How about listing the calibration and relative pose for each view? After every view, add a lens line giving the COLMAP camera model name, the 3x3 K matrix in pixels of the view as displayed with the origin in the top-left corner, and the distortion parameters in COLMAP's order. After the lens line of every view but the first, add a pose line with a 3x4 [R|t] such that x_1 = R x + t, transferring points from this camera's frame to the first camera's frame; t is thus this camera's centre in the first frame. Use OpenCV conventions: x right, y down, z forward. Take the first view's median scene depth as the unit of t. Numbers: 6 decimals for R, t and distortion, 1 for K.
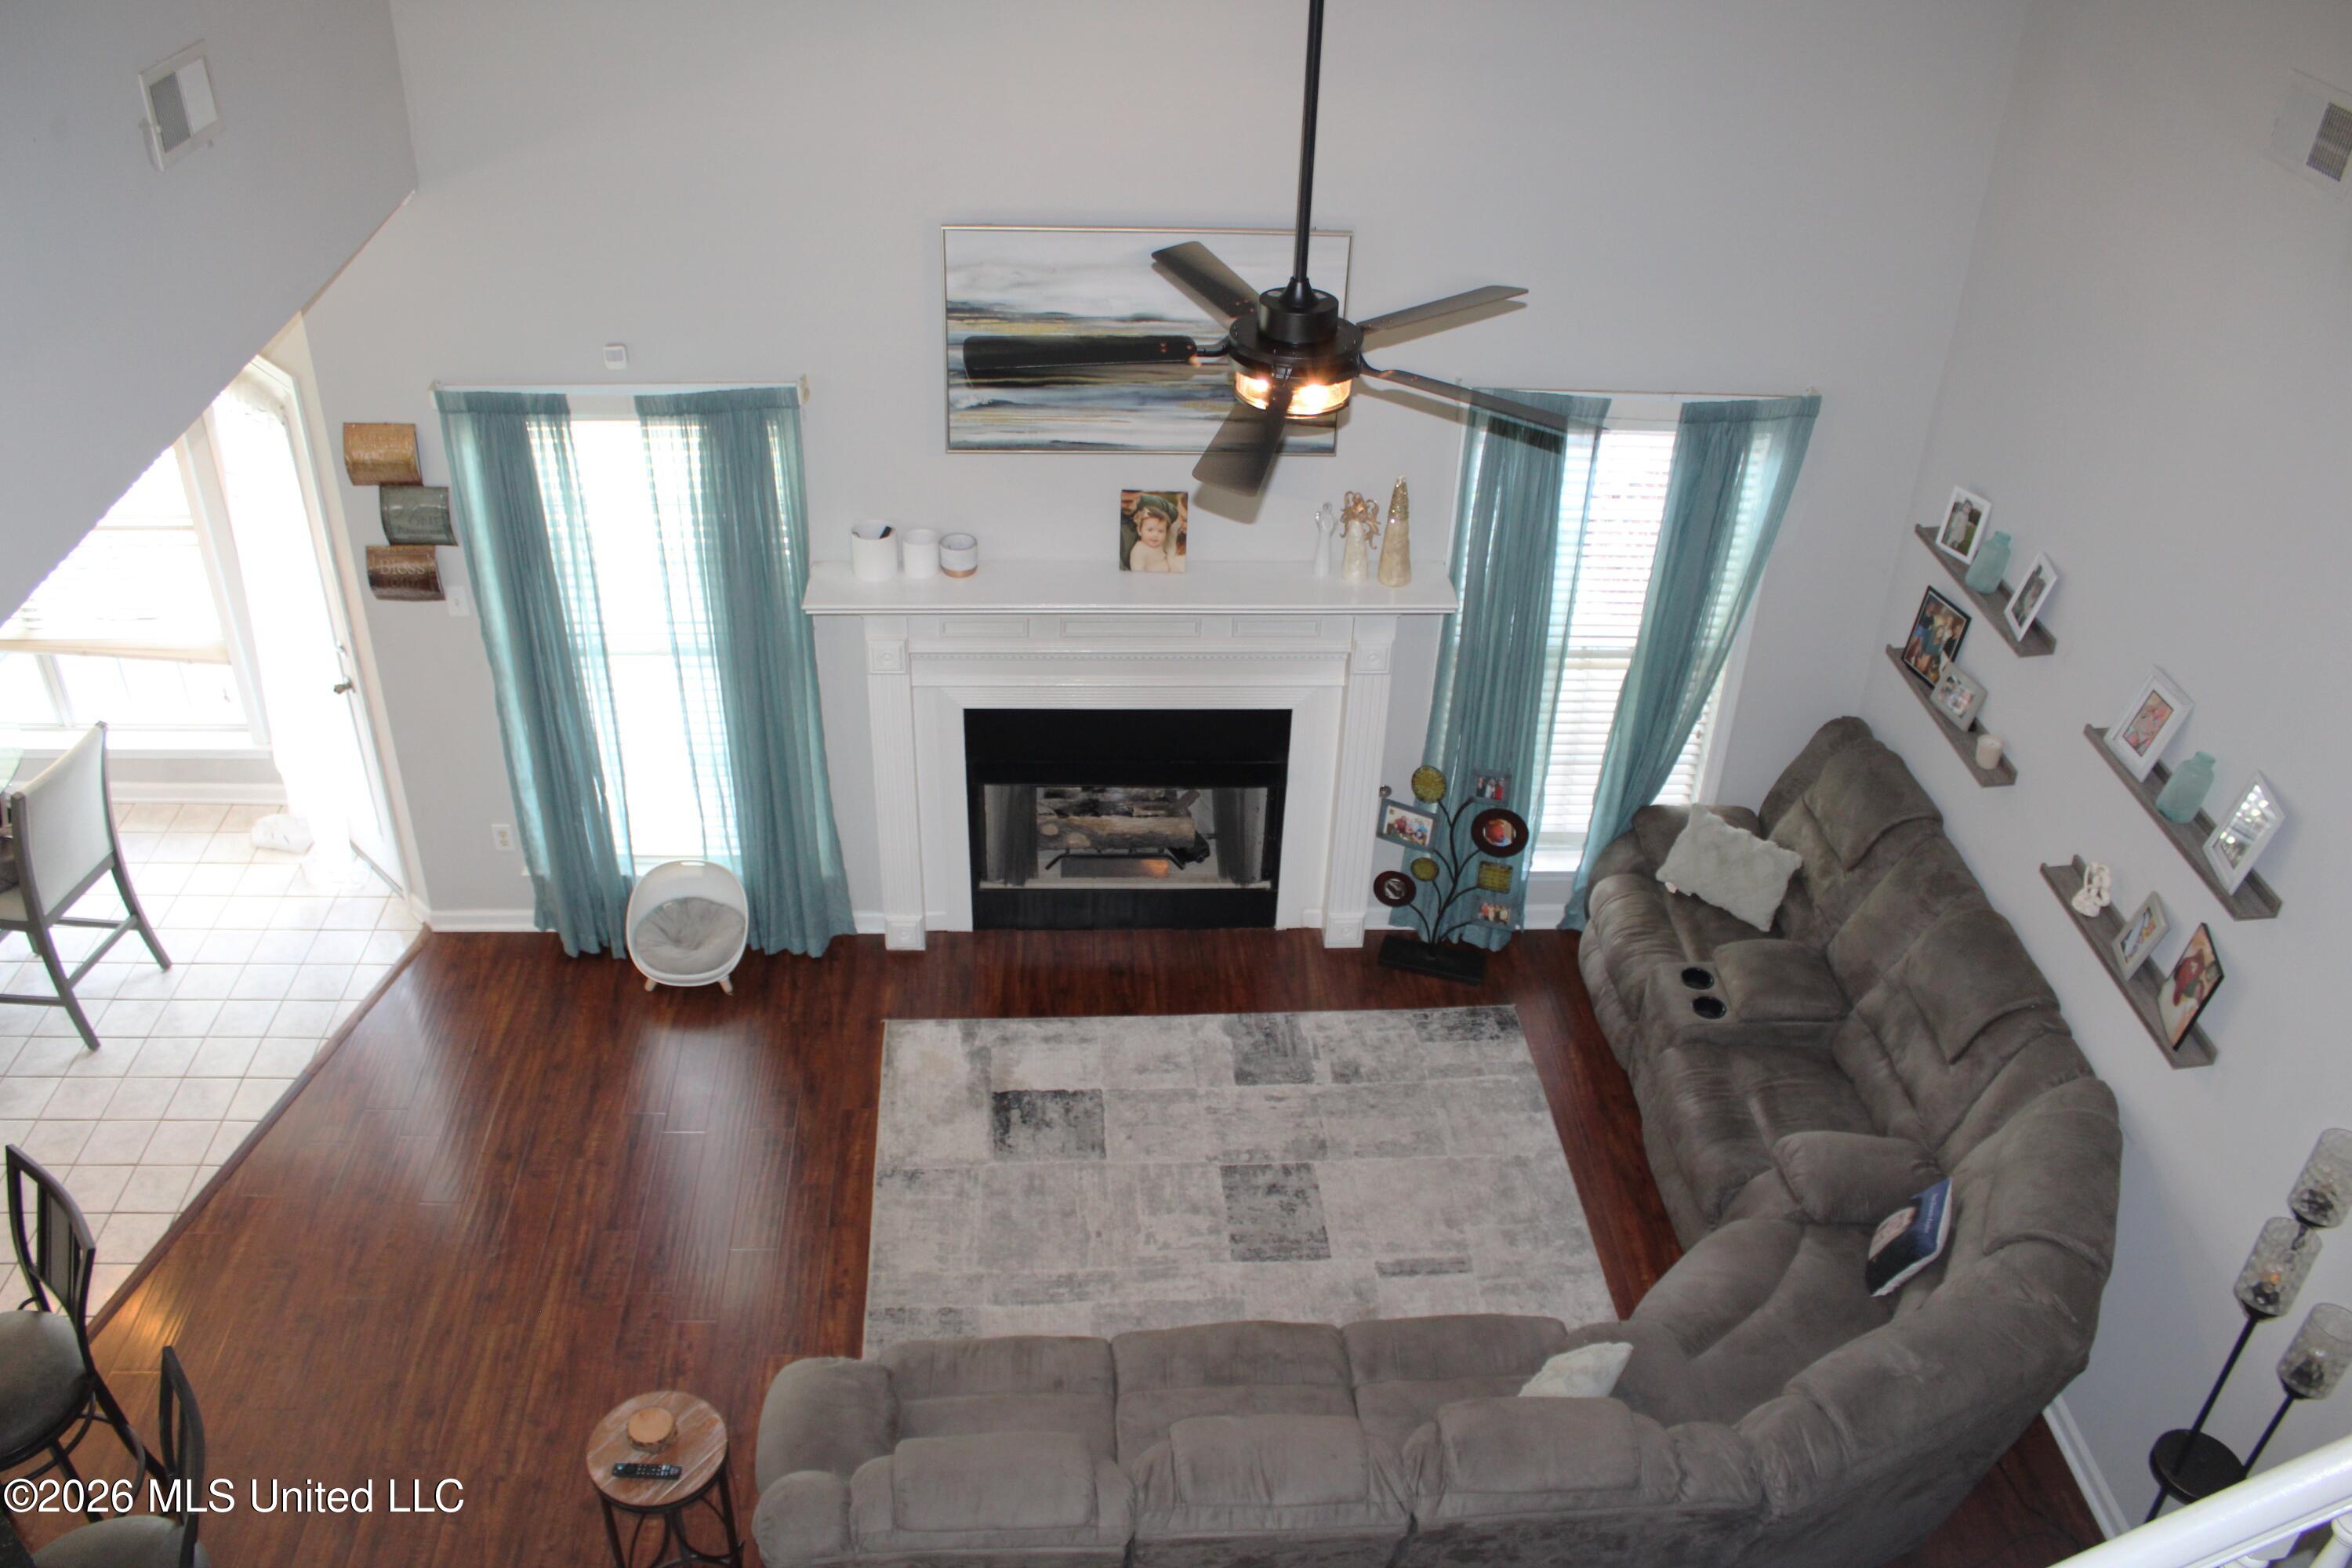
lens RADIAL K [[1935.3, 0, 1172.8], [0, 1935.3, 801.0], [0, 0, 1]] dist [-0.154240, 0.133872]
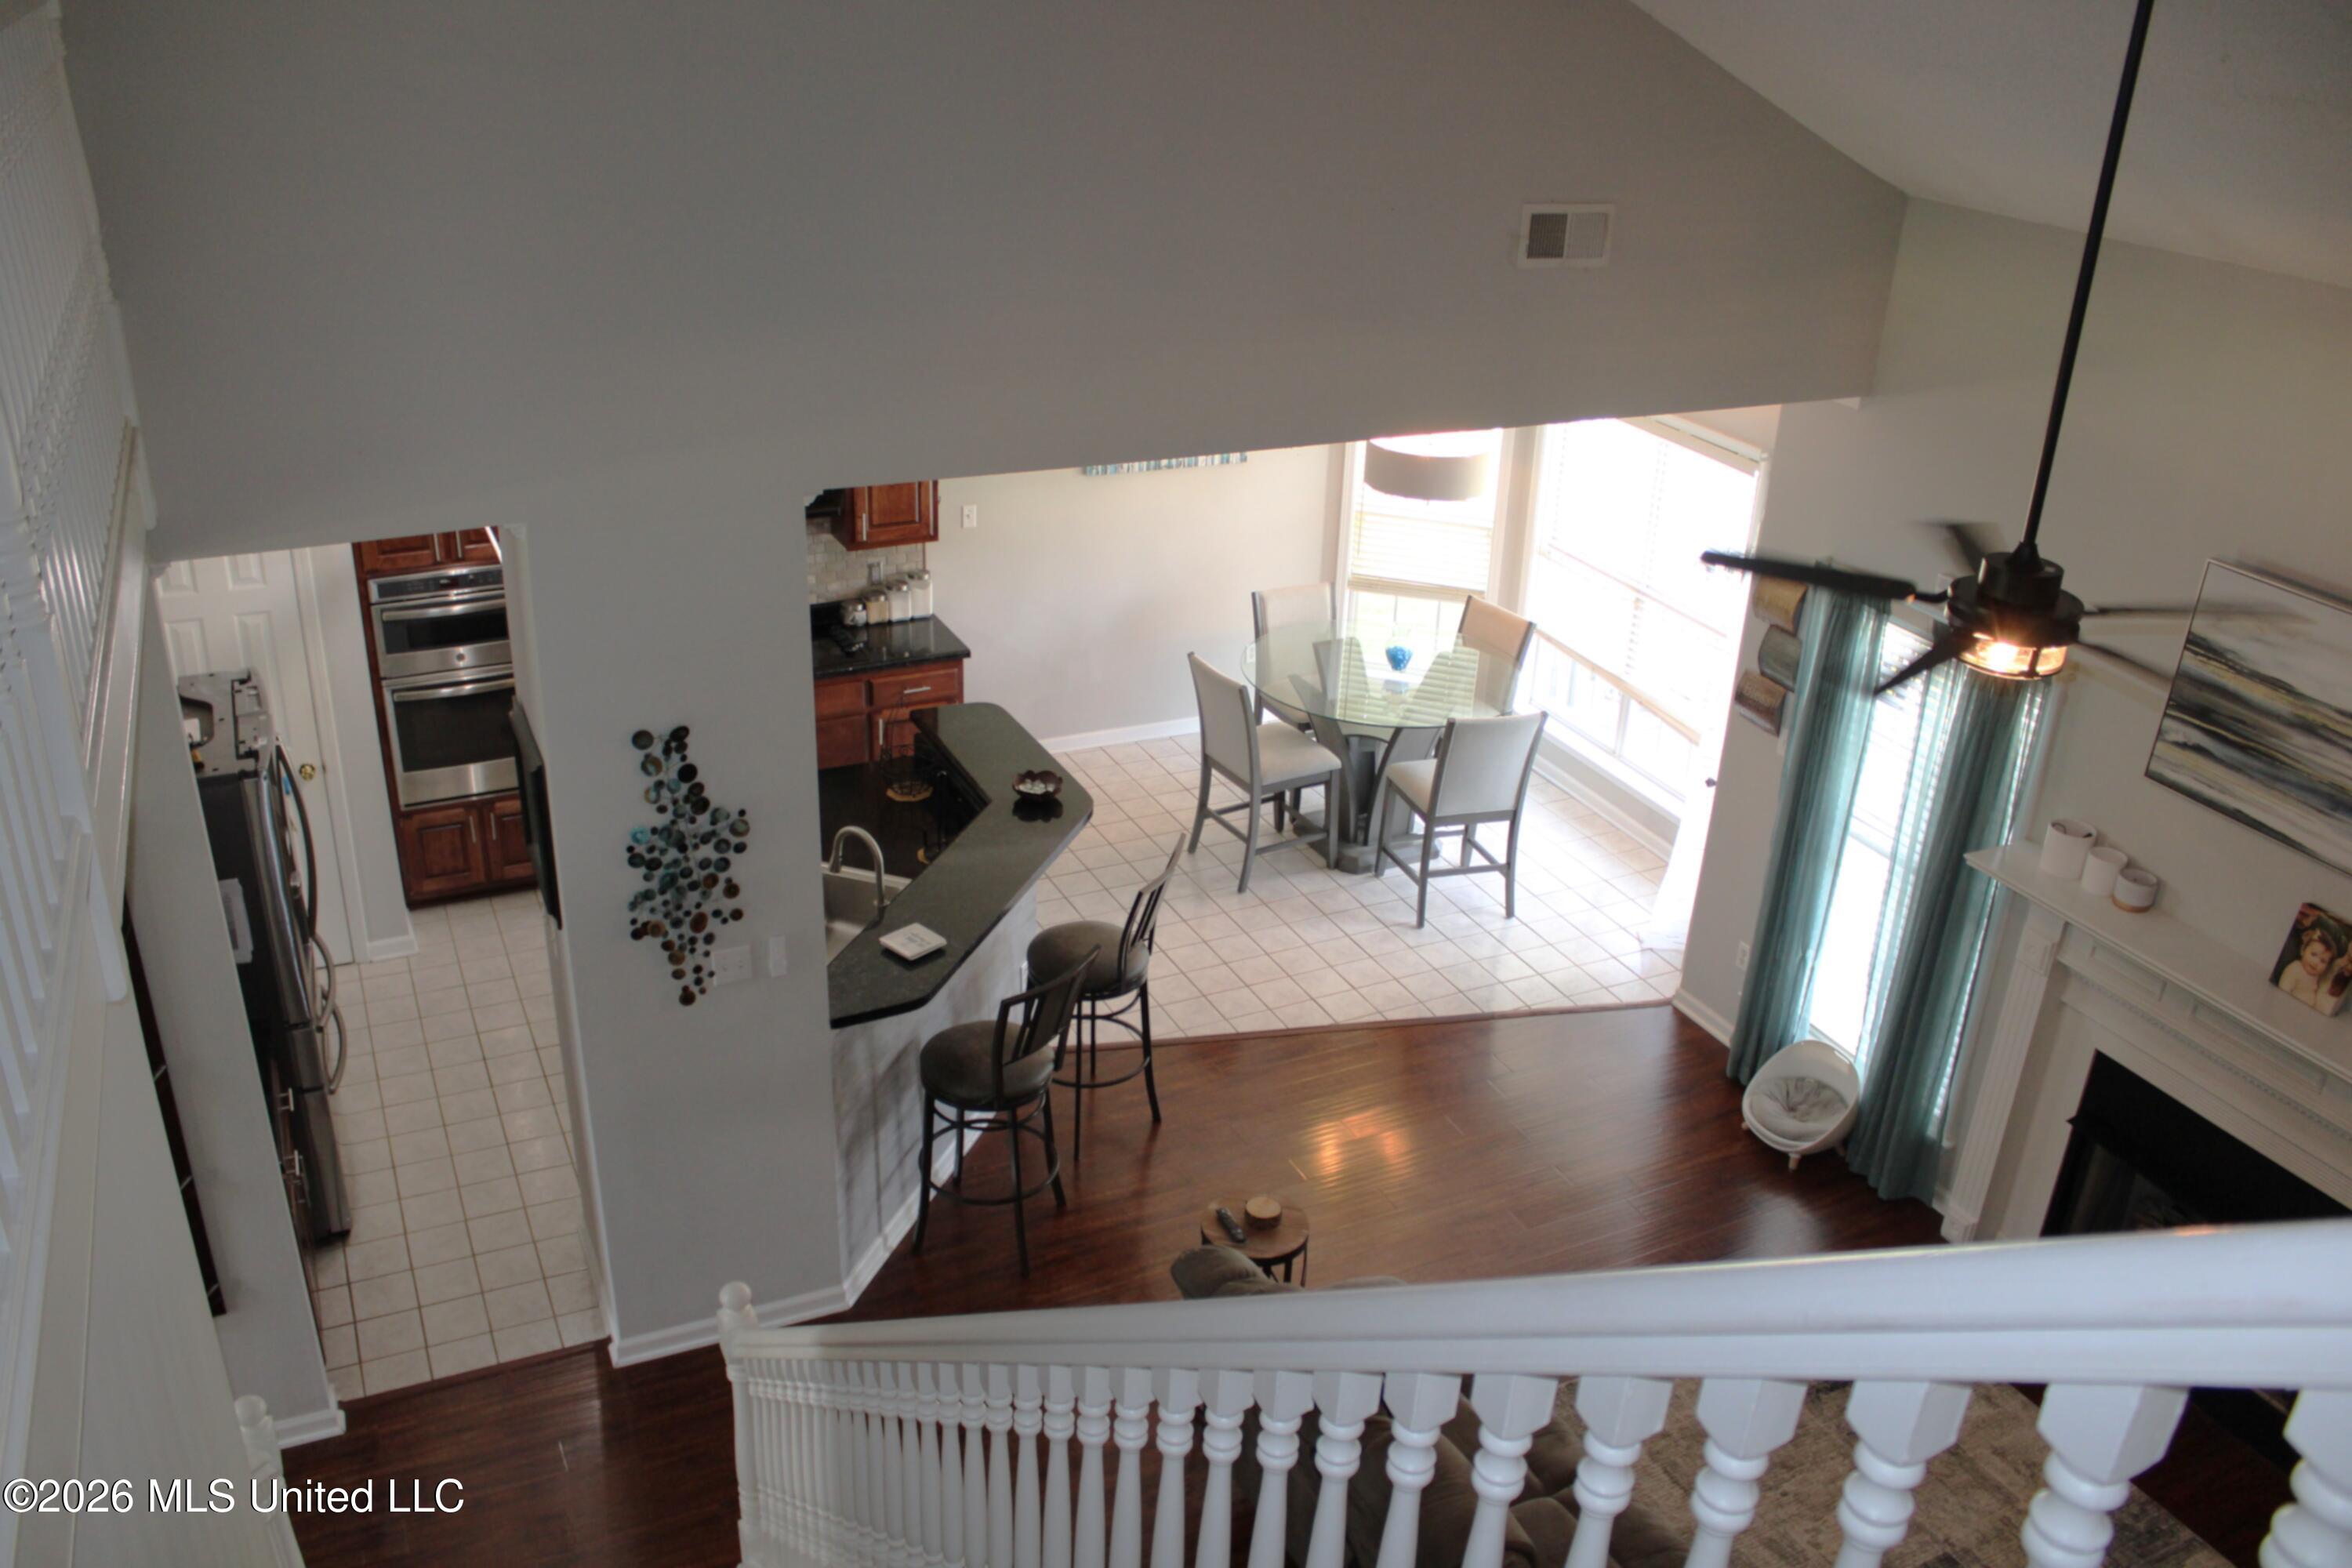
lens RADIAL K [[1935.3, 0, 1155.1], [0, 1935.3, 825.8], [0, 0, 1]] dist [-0.154240, 0.133872]
pose [[0.384872, 0.394171, -0.834567, 0.484532], [-0.535801, 0.831676, 0.145713, -0.026438], [0.751525, 0.391081, 0.531286, 0.104016]]
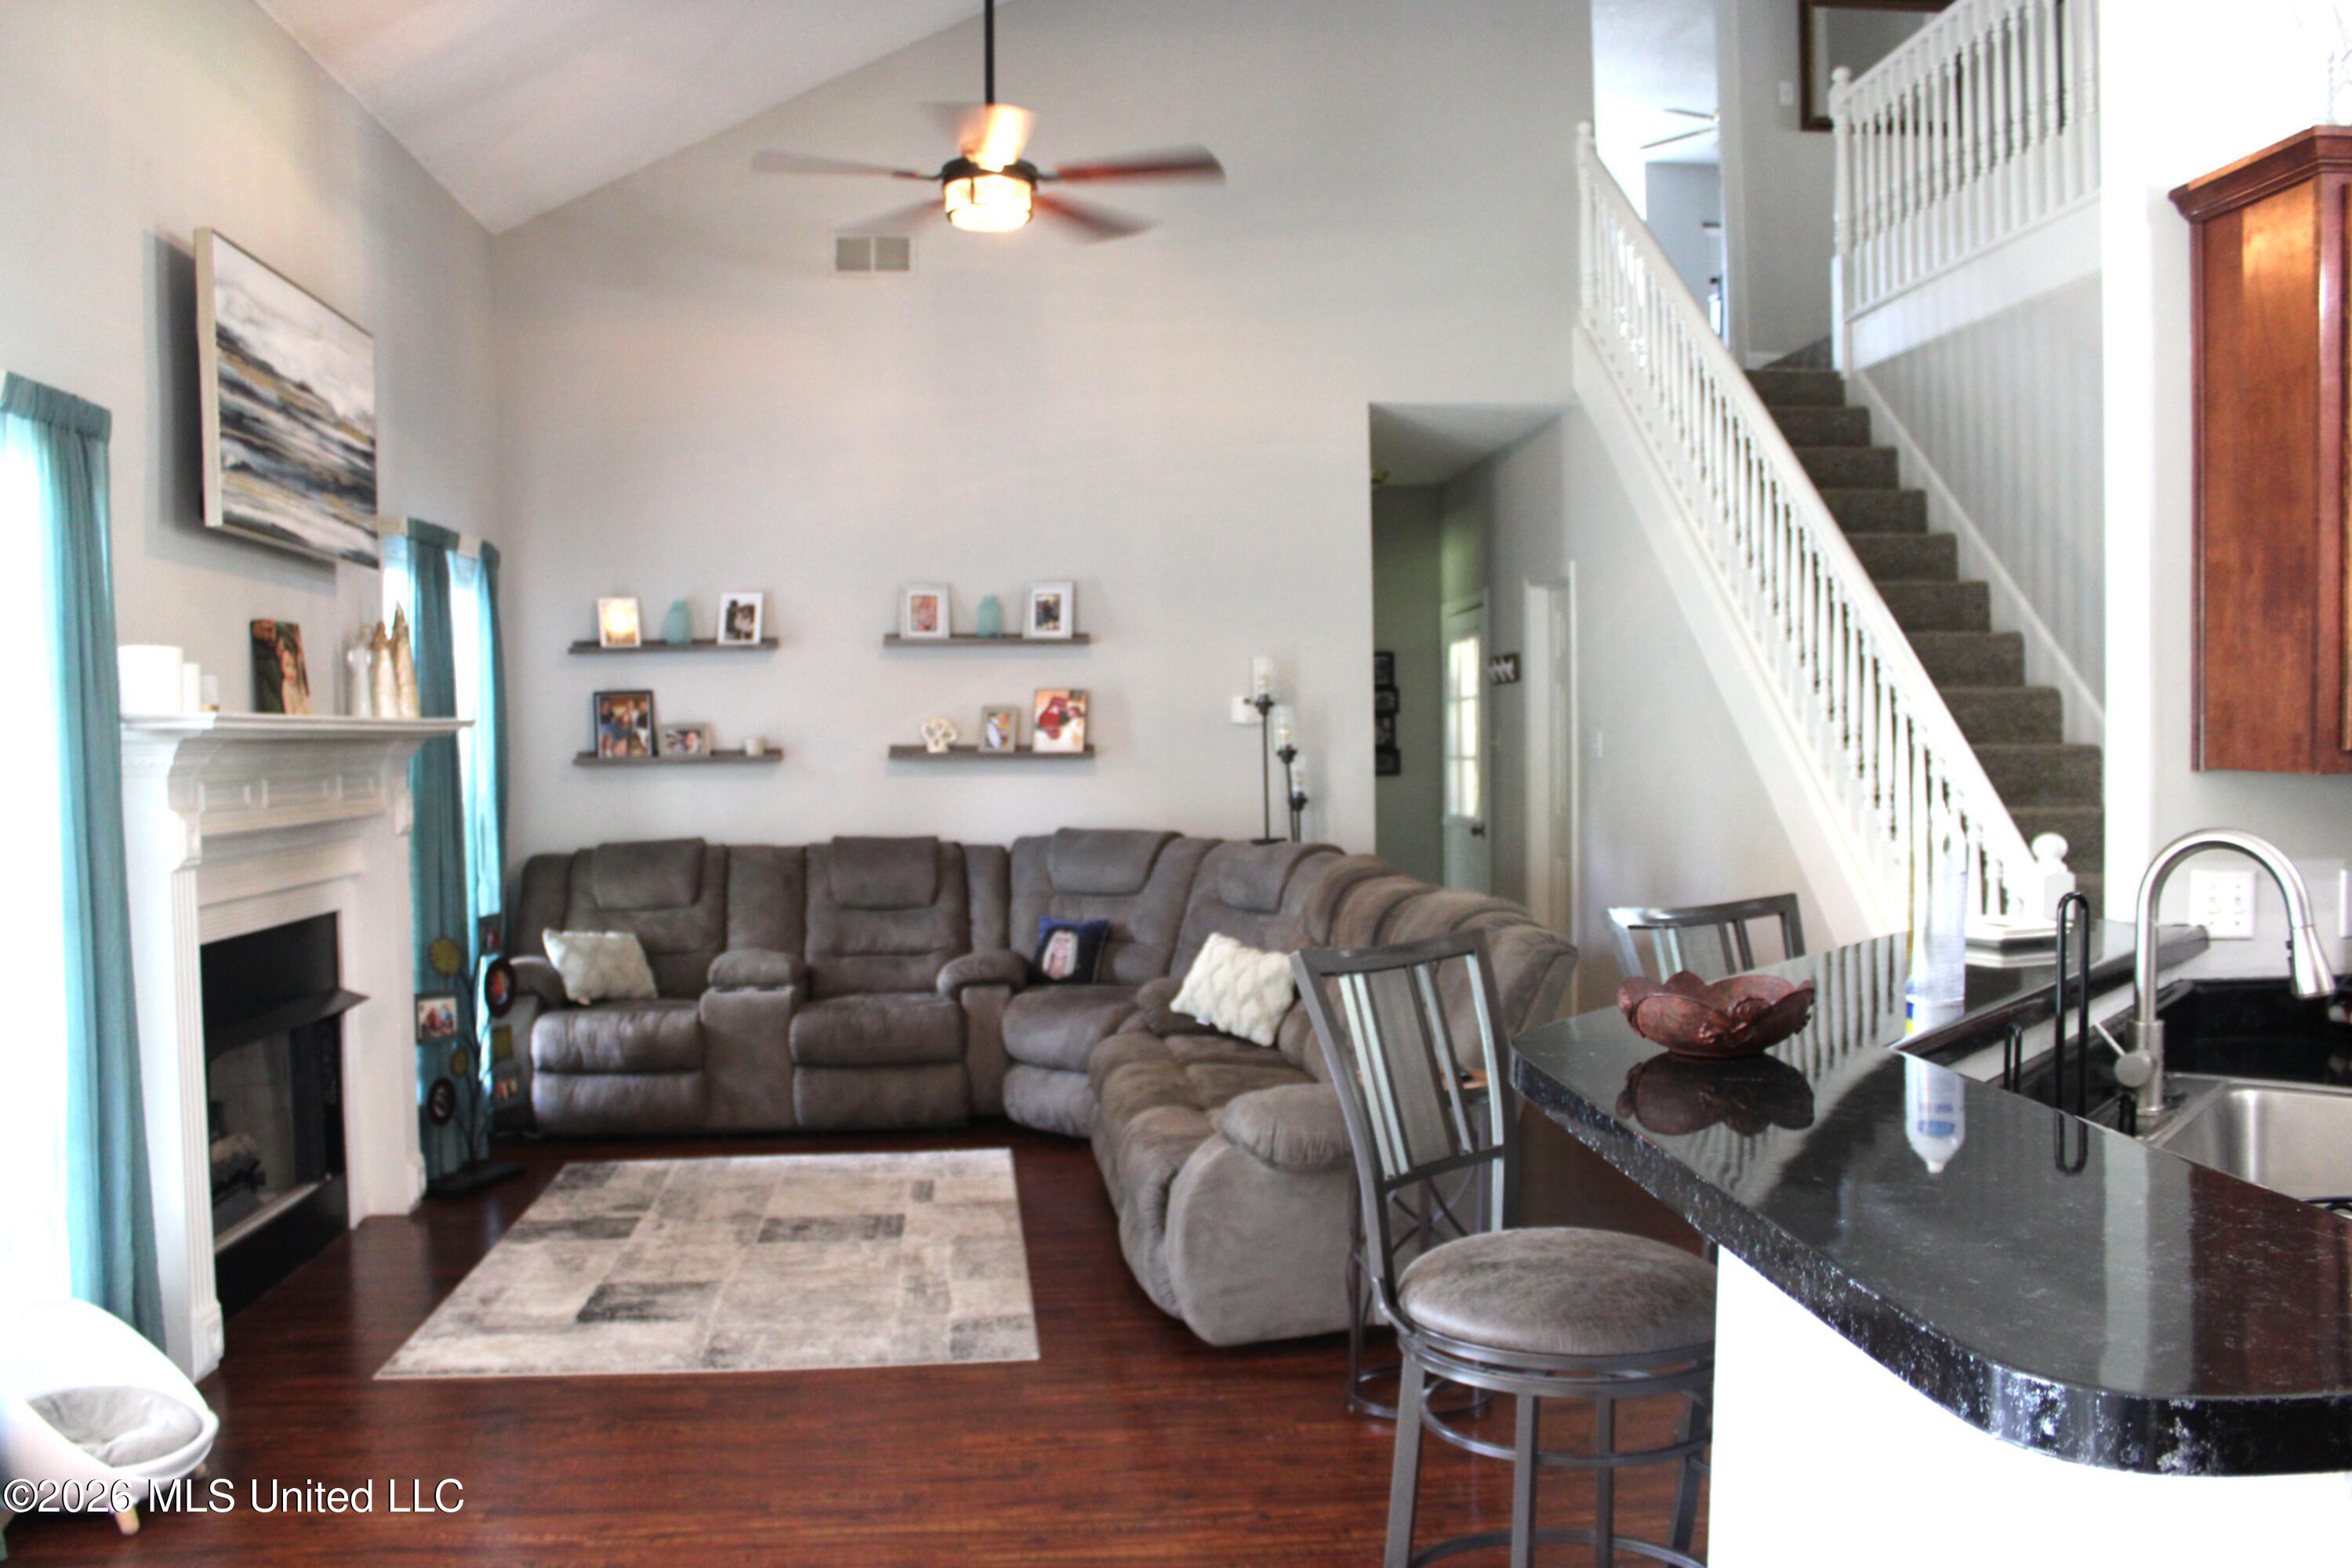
lens RADIAL K [[1935.3, 0, 1195.1], [0, 1935.3, 791.6], [0, 0, 1]] dist [-0.154240, 0.133872]
pose [[-0.056051, -0.054333, 0.996948, -0.849806], [0.567575, 0.819752, 0.076586, 0.065336], [-0.821412, 0.570136, -0.015110, 0.722413]]
